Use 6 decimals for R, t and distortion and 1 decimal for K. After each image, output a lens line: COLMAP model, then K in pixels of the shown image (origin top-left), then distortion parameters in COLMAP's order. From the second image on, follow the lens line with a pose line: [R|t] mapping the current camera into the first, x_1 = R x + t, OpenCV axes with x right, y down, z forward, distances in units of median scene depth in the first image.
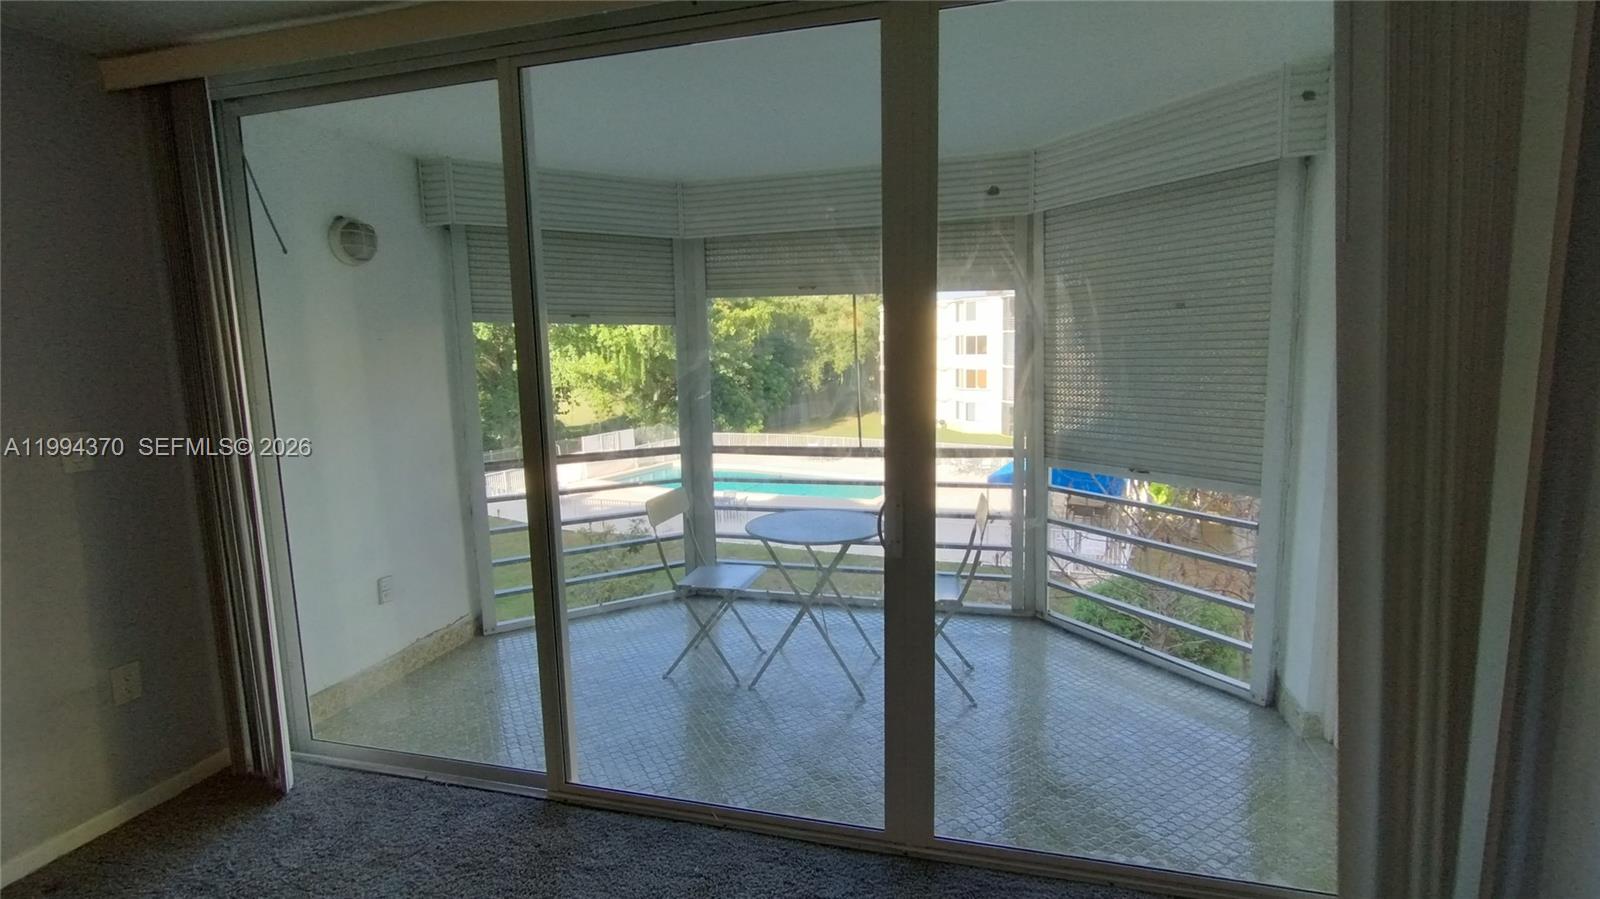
lens RADIAL K [[723.8, 0, 800.0], [0, 723.8, 449.5], [0, 0, 1]] dist [-0.001941, -0.000100]
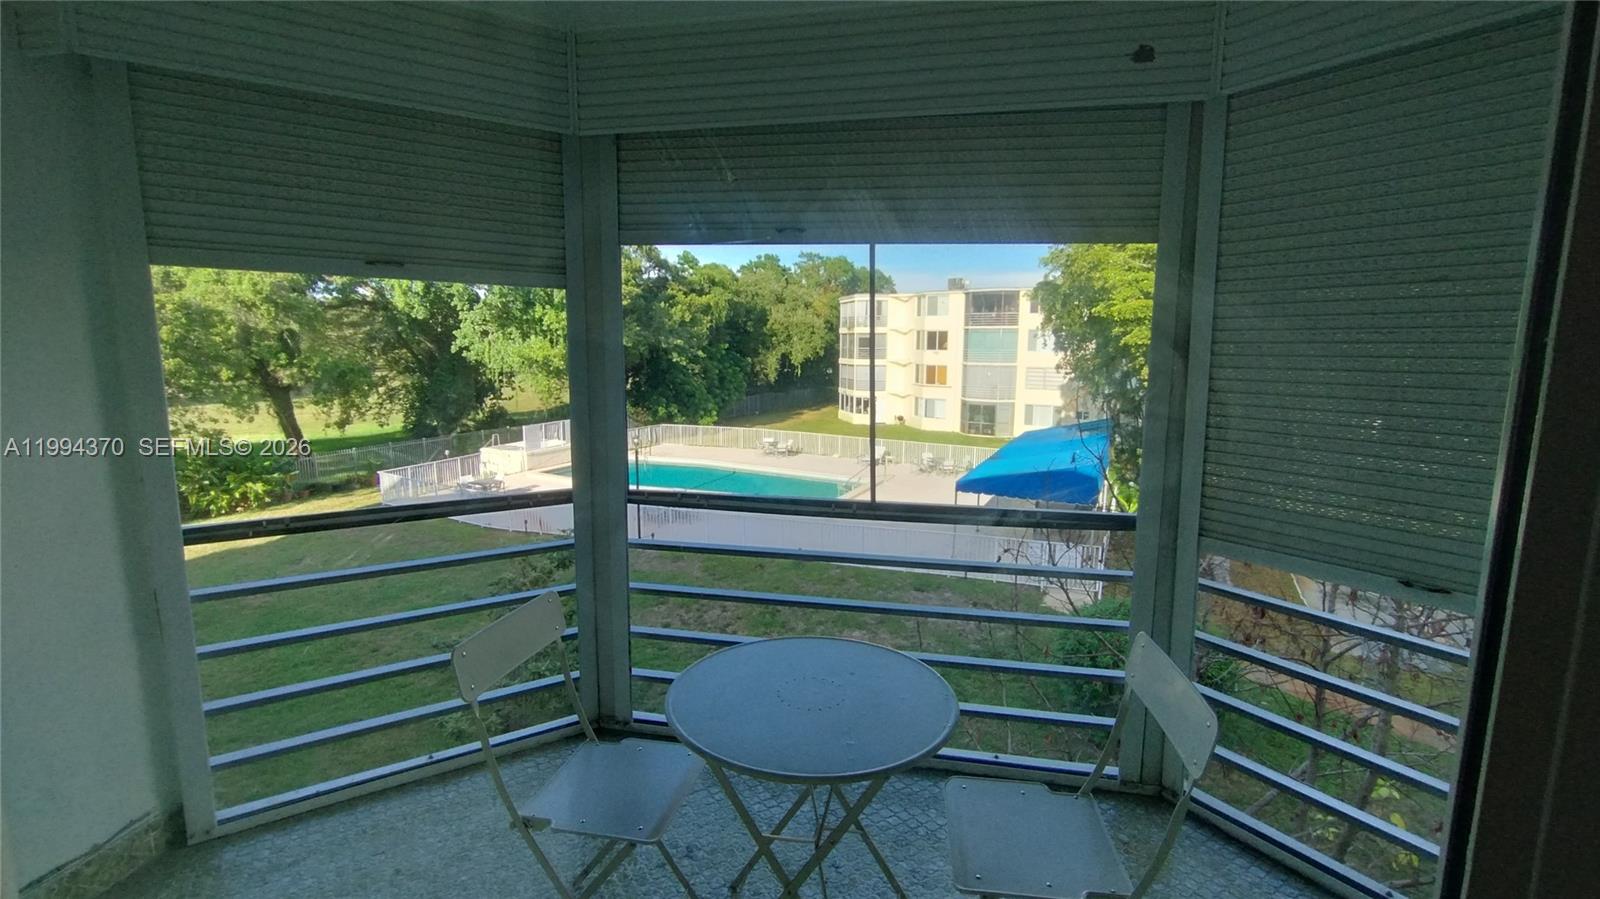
lens RADIAL K [[706.6, 0, 798.6], [0, 706.6, 454.7], [0, 0, 1]] dist [-0.044432, 0.000065]
pose [[0.997686, 0.022135, 0.064294, -0.008989], [-0.023631, 0.999465, 0.022594, -0.030213], [-0.063759, -0.024061, 0.997675, 0.245596]]
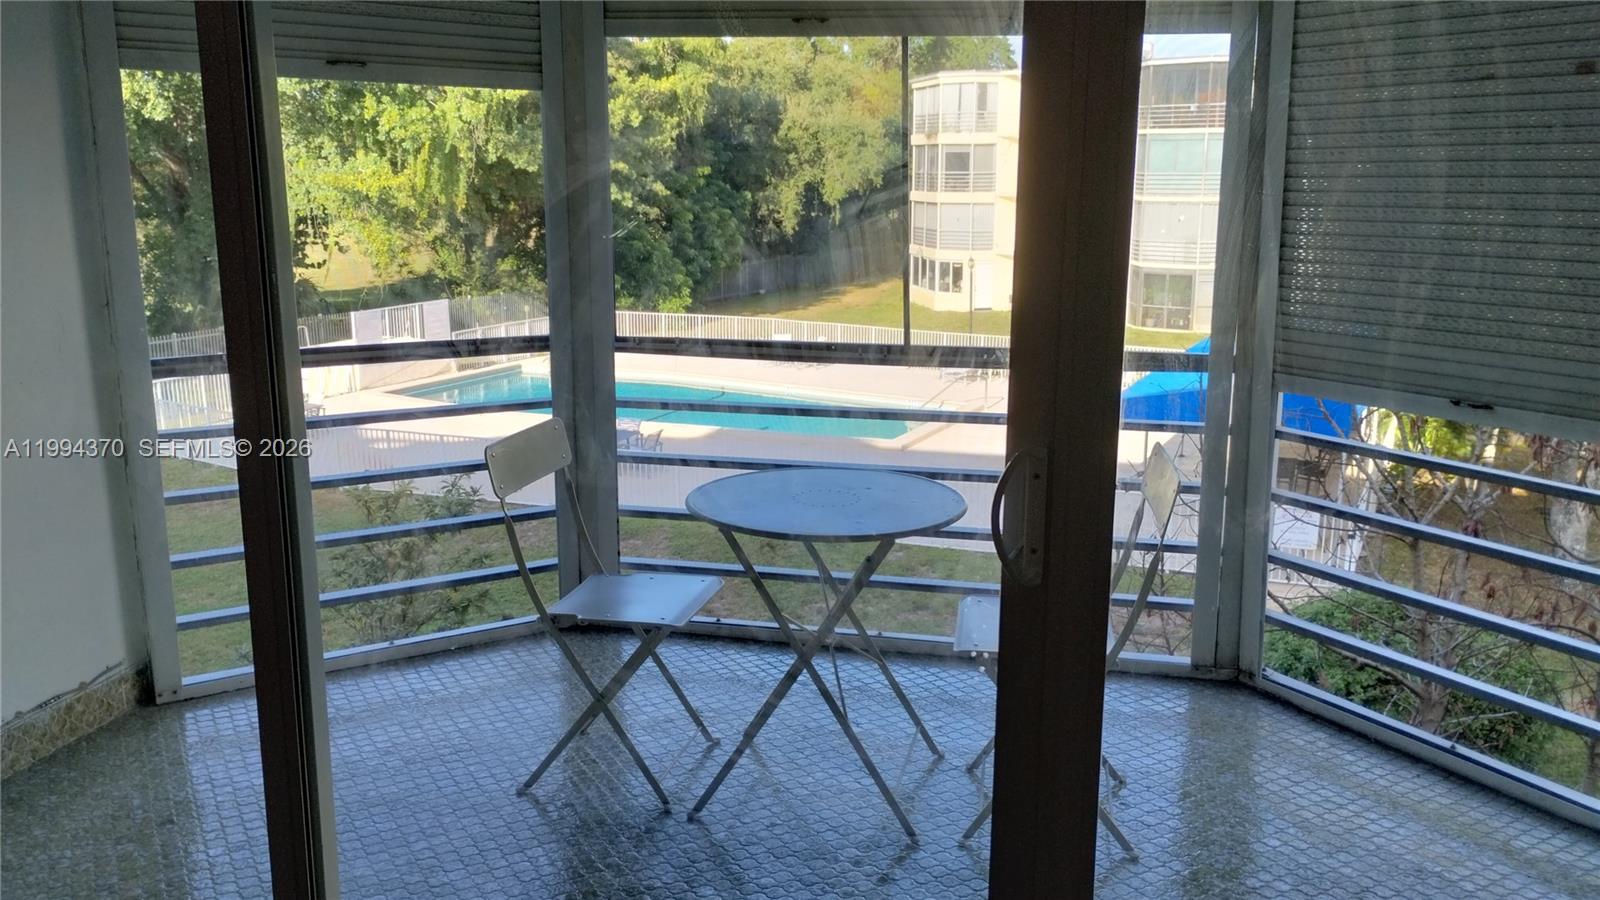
lens RADIAL K [[1315.1, 0, 789.4], [0, 1315.1, 441.9], [0, 0, 1]] dist [0.082011, -0.106768]
pose [[0.999440, 0.018266, 0.028038, -0.013341], [-0.020288, 0.997080, 0.073616, -0.001070], [-0.026611, -0.074143, 0.996892, 0.040141]]
